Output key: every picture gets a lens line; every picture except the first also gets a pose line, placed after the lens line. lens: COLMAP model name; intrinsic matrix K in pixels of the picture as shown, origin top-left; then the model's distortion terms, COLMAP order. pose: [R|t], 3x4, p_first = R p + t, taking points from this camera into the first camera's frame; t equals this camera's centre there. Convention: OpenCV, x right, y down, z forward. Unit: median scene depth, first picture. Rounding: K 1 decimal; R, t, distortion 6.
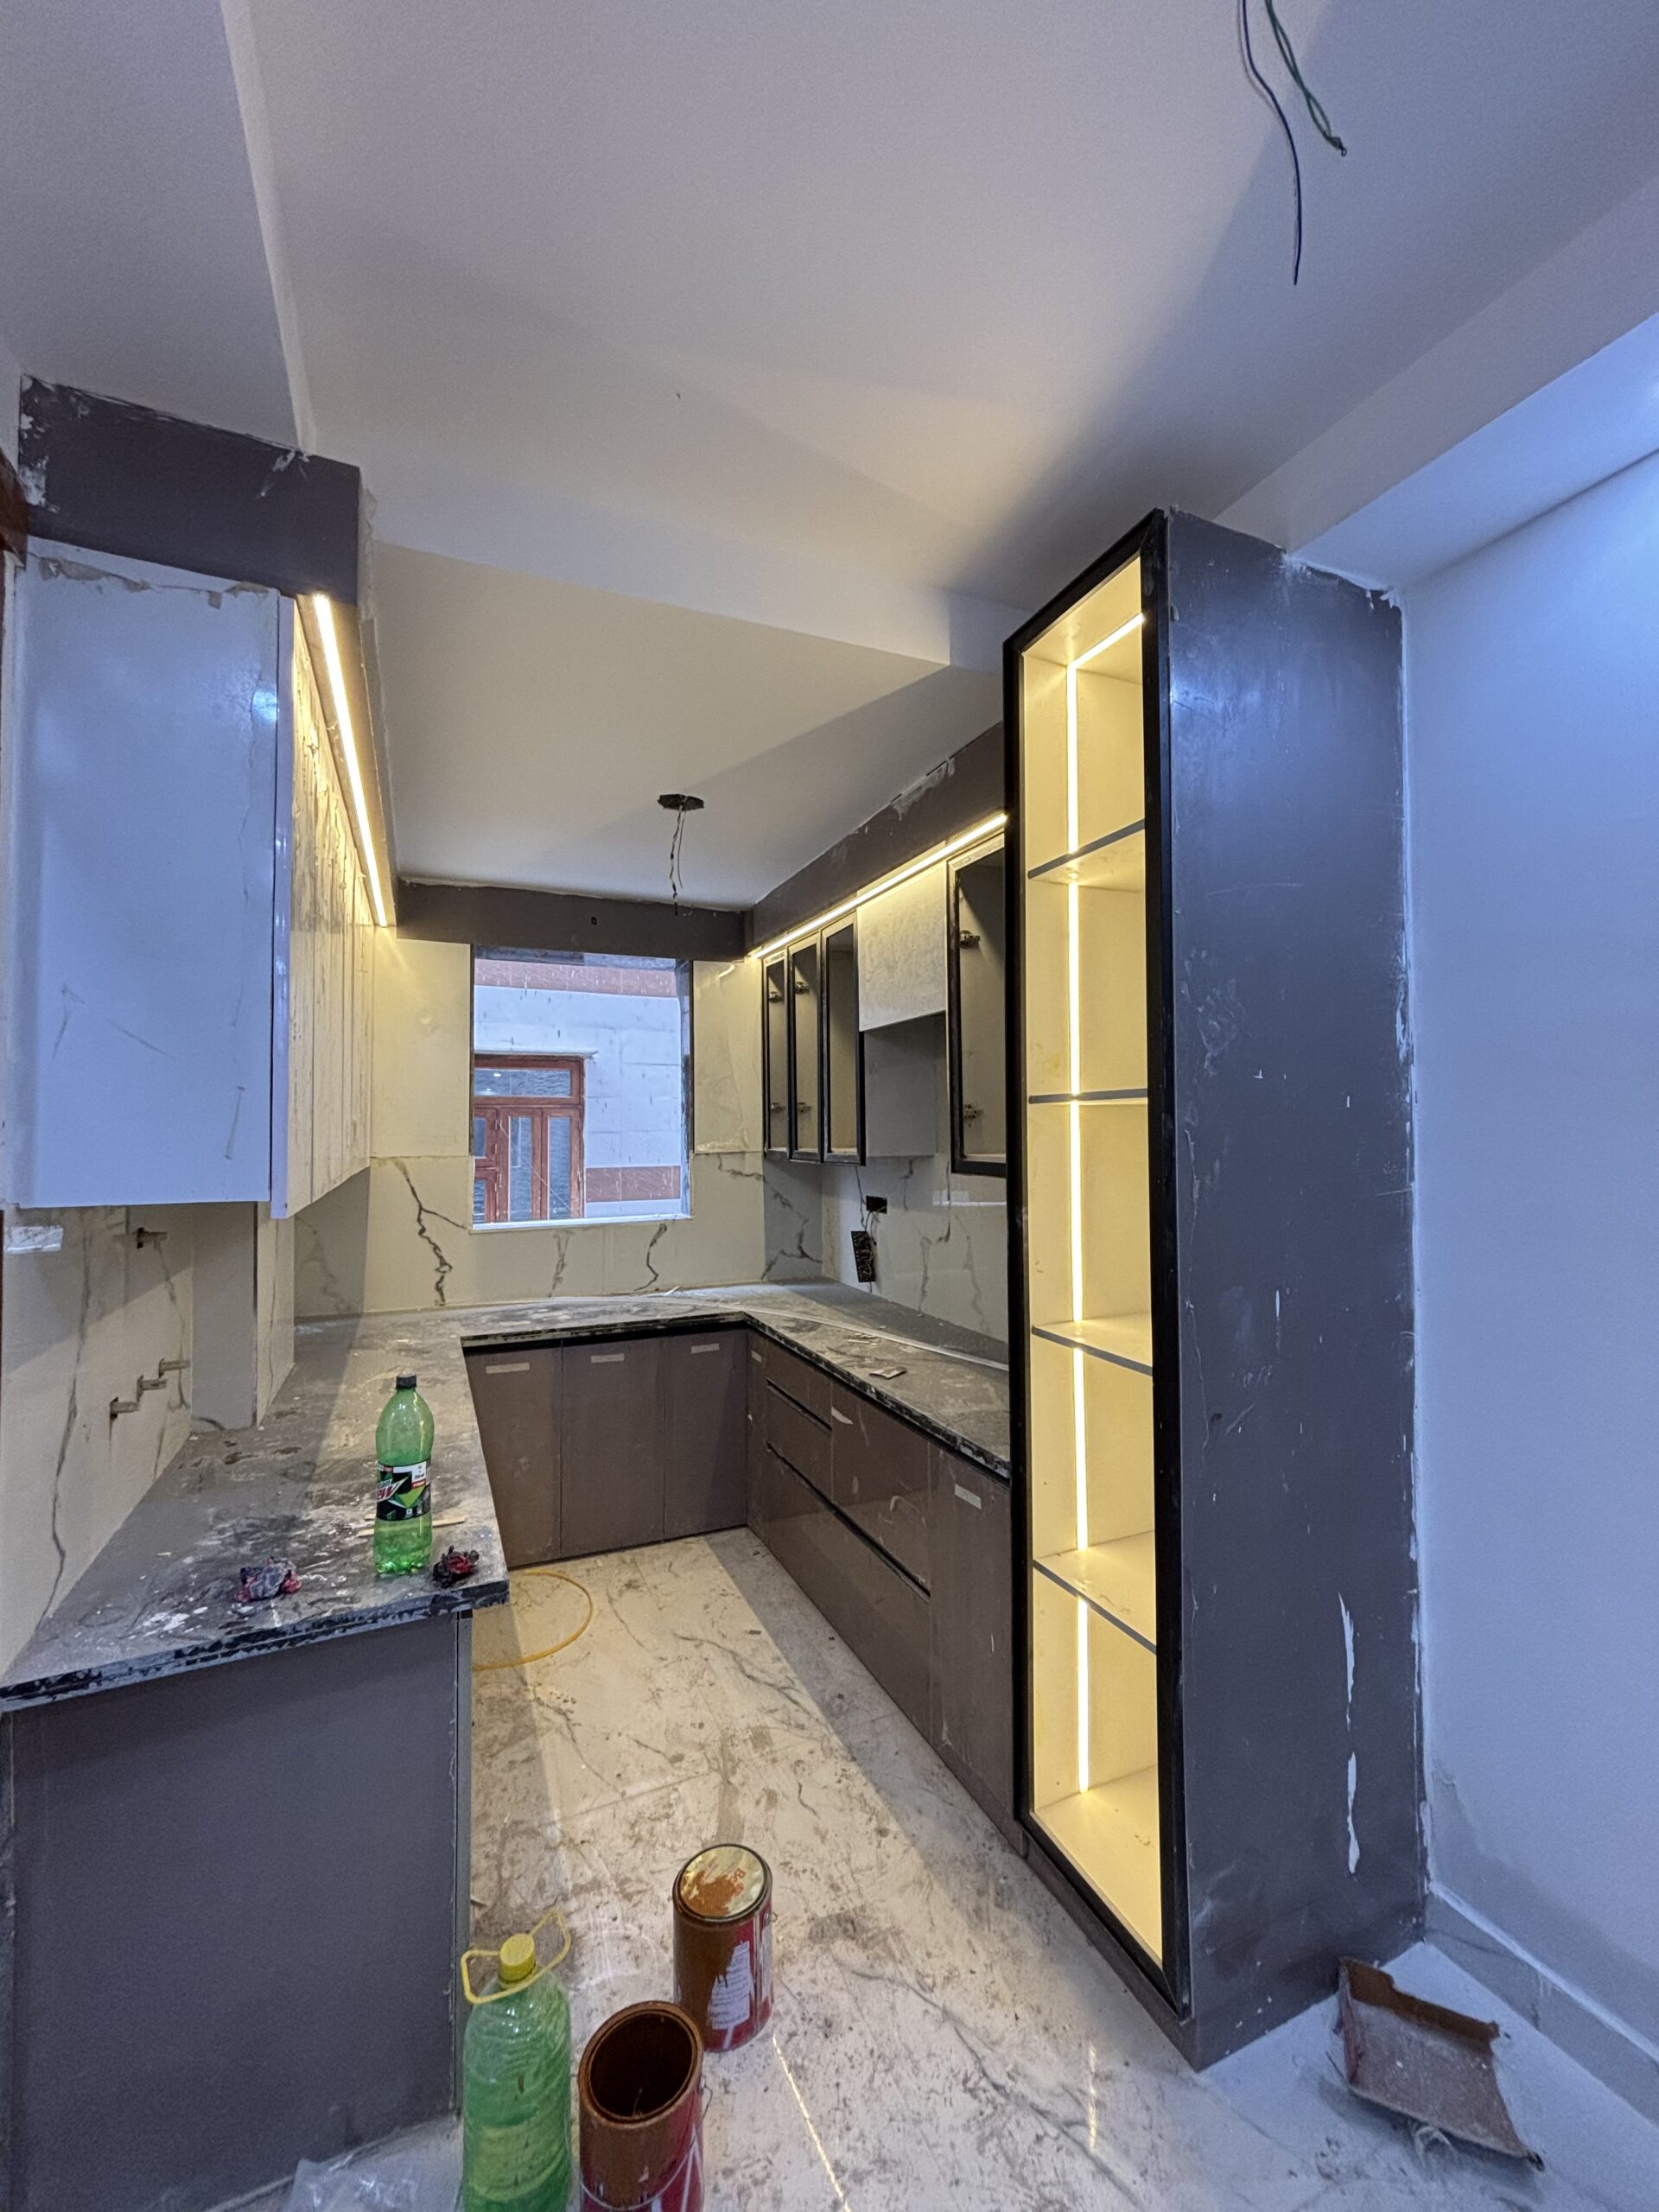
lens RADIAL K [[898.2, 0, 861.8], [0, 898.2, 1101.7], [0, 0, 1]] dist [-0.000156, -0.000171]
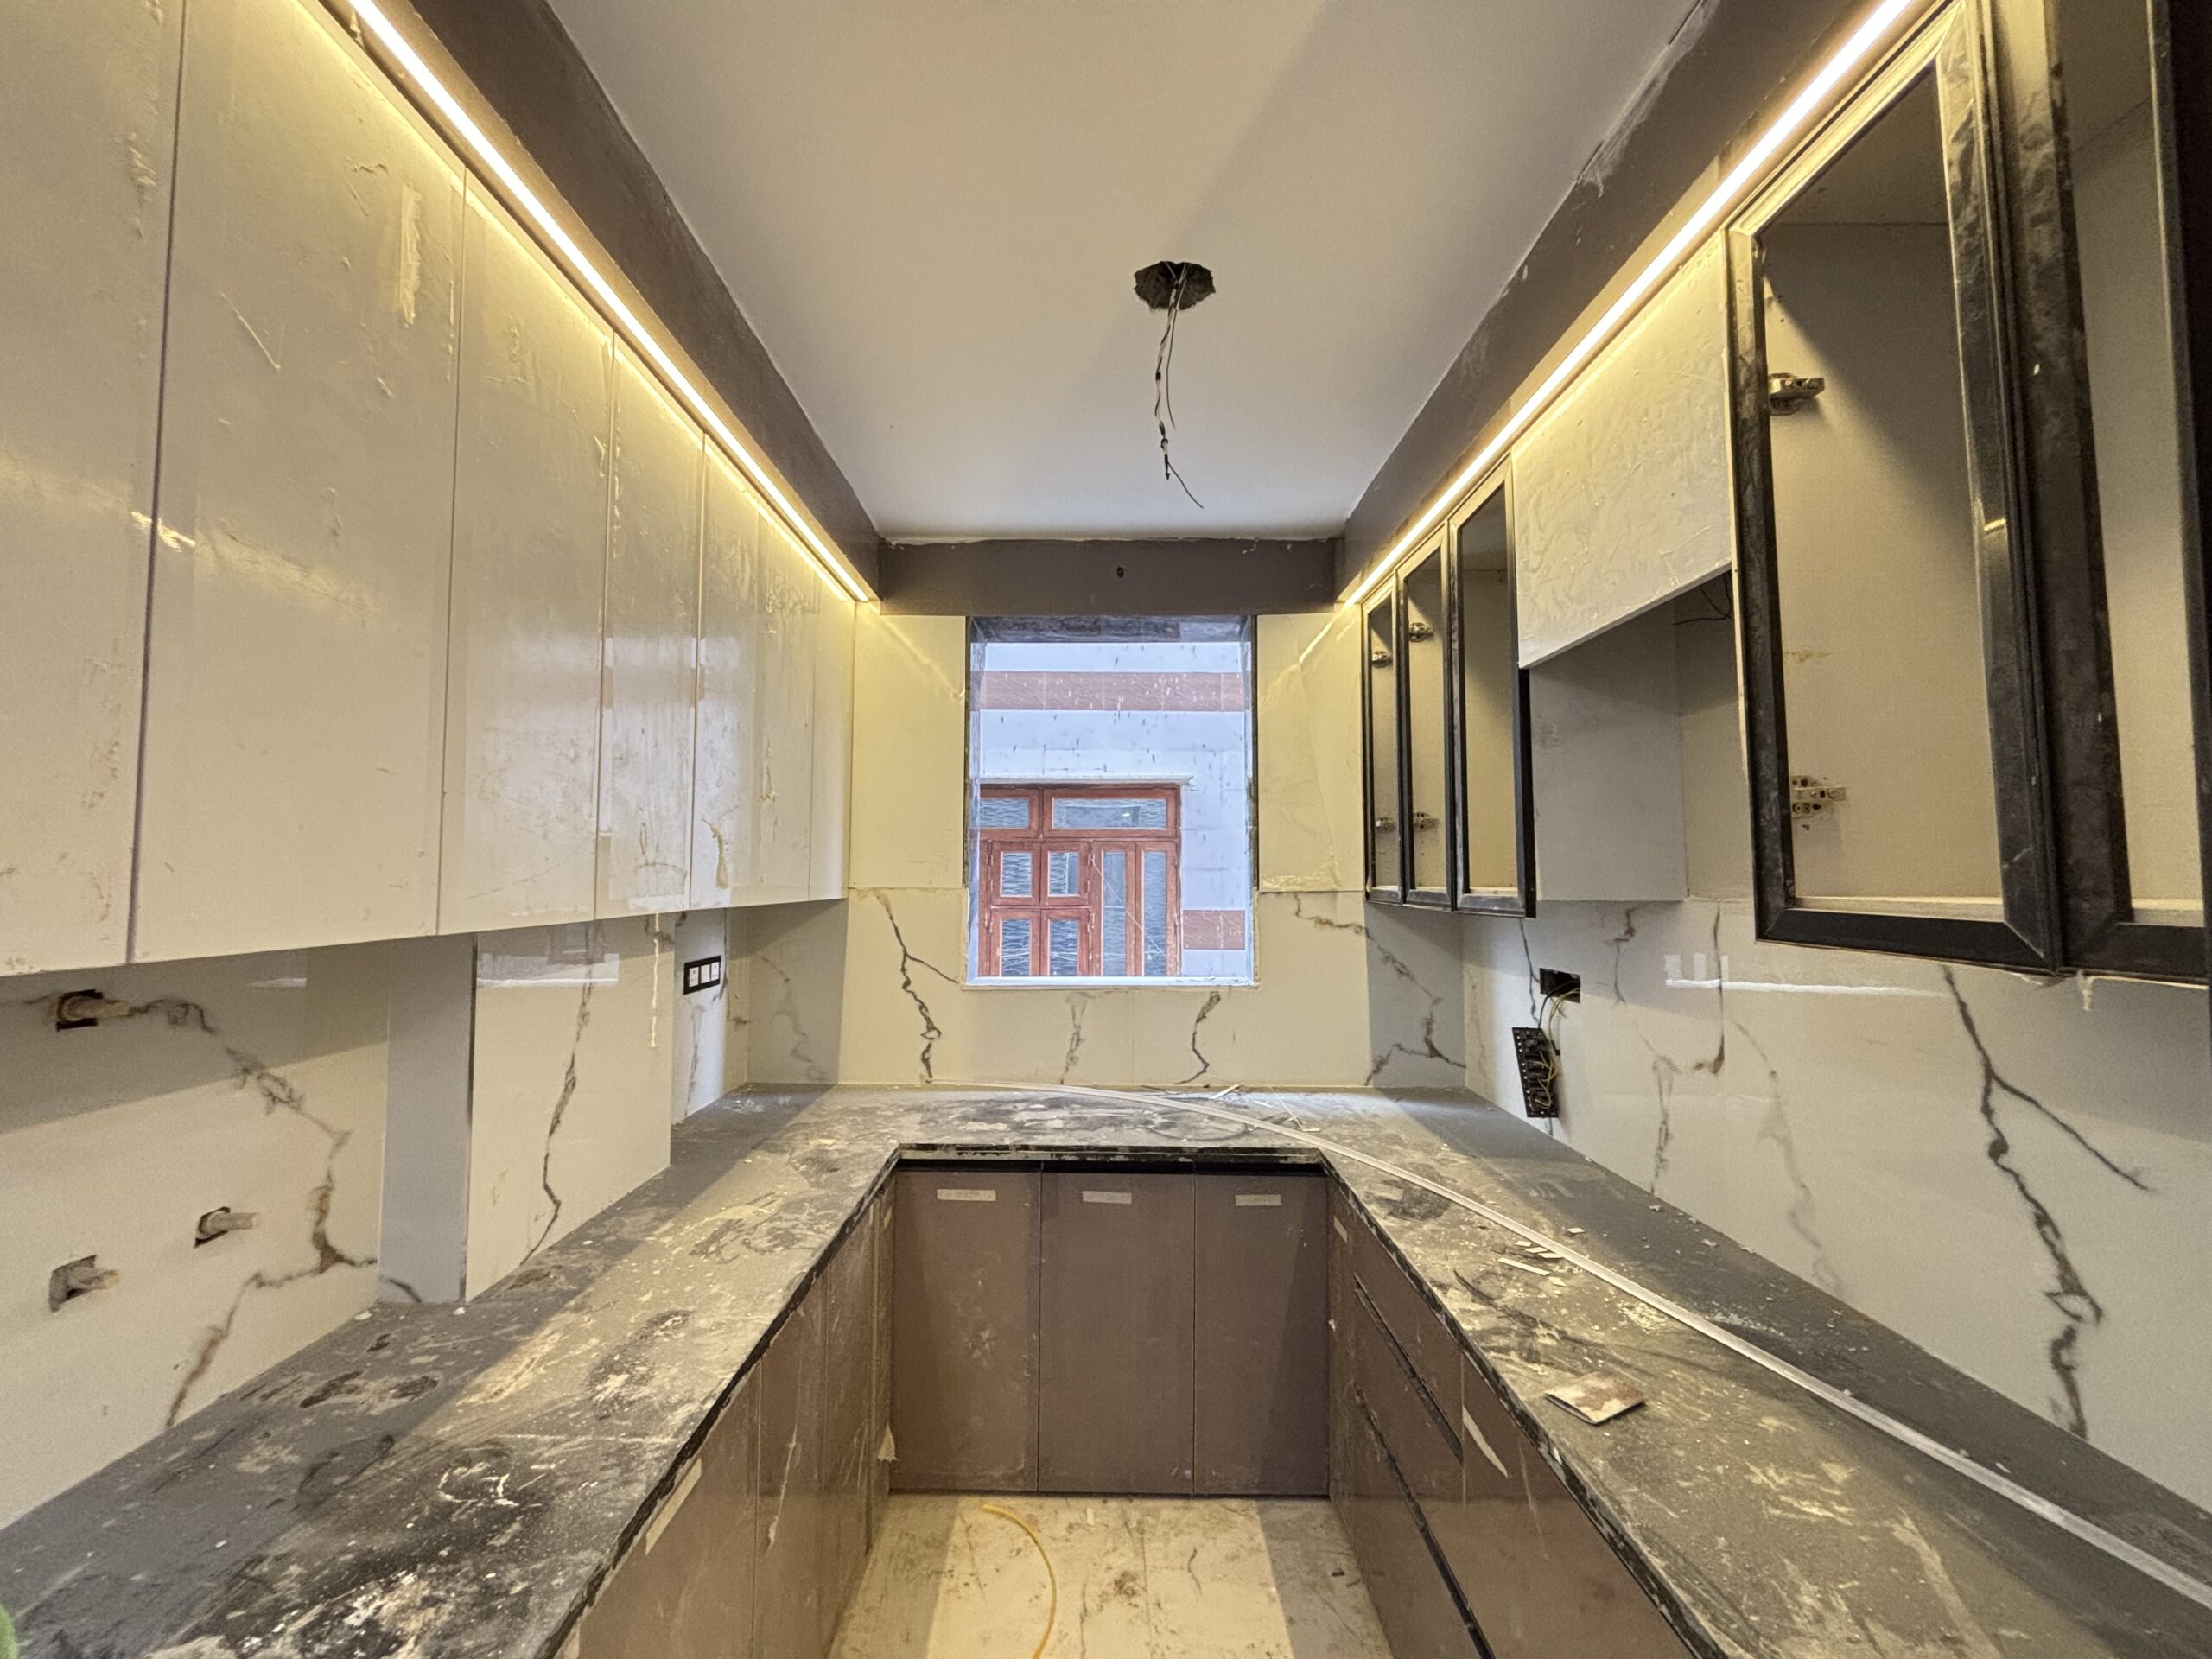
lens RADIAL K [[890.7, 0, 1105.9], [0, 890.7, 826.8], [0, 0, 1]] dist [-0.000964, -0.000283]
pose [[0.900764, -0.014621, -0.434063, 0.005258], [0.004869, 0.999710, -0.023571, 0.027781], [0.434282, 0.019119, 0.900574, 0.394950]]
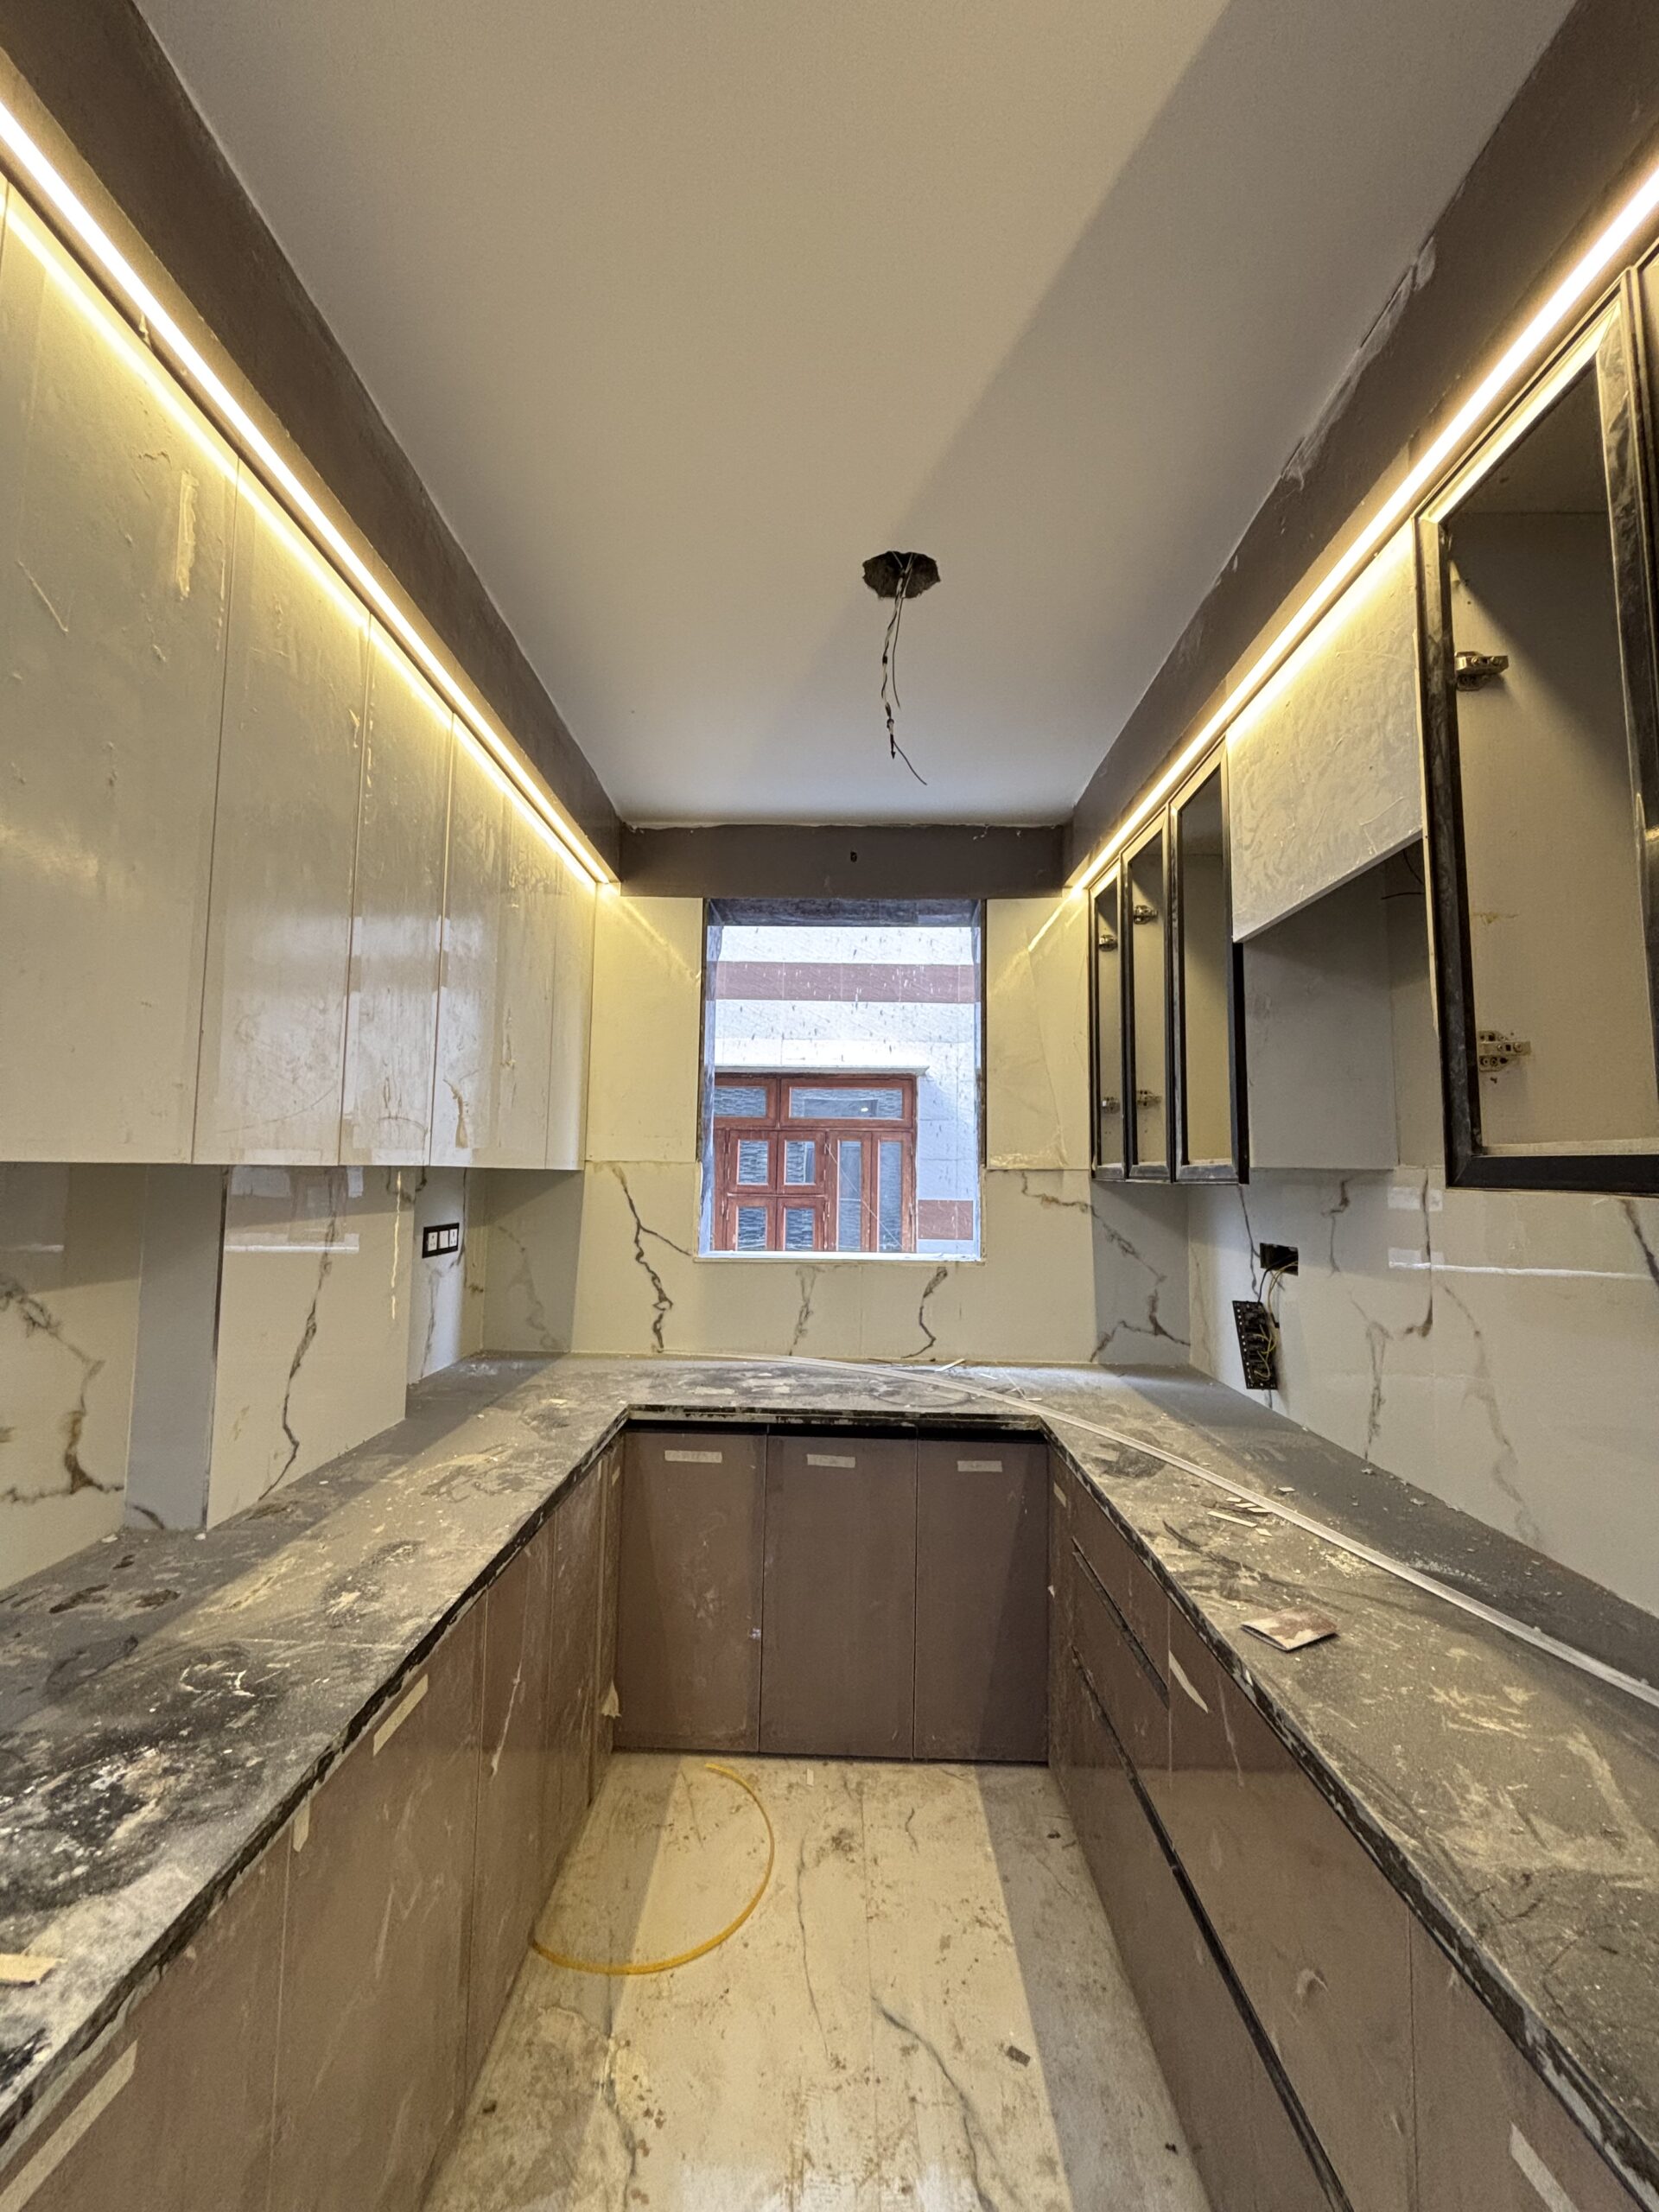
lens RADIAL K [[890.7, 0, 836.1], [0, 890.7, 1105.0], [0, 0, 1]] dist [-0.000964, -0.000283]
pose [[0.895555, -0.015241, -0.444690, 0.021530], [-0.006626, 0.998846, -0.047578, 0.049553], [0.444902, 0.045556, 0.894420, 0.383618]]
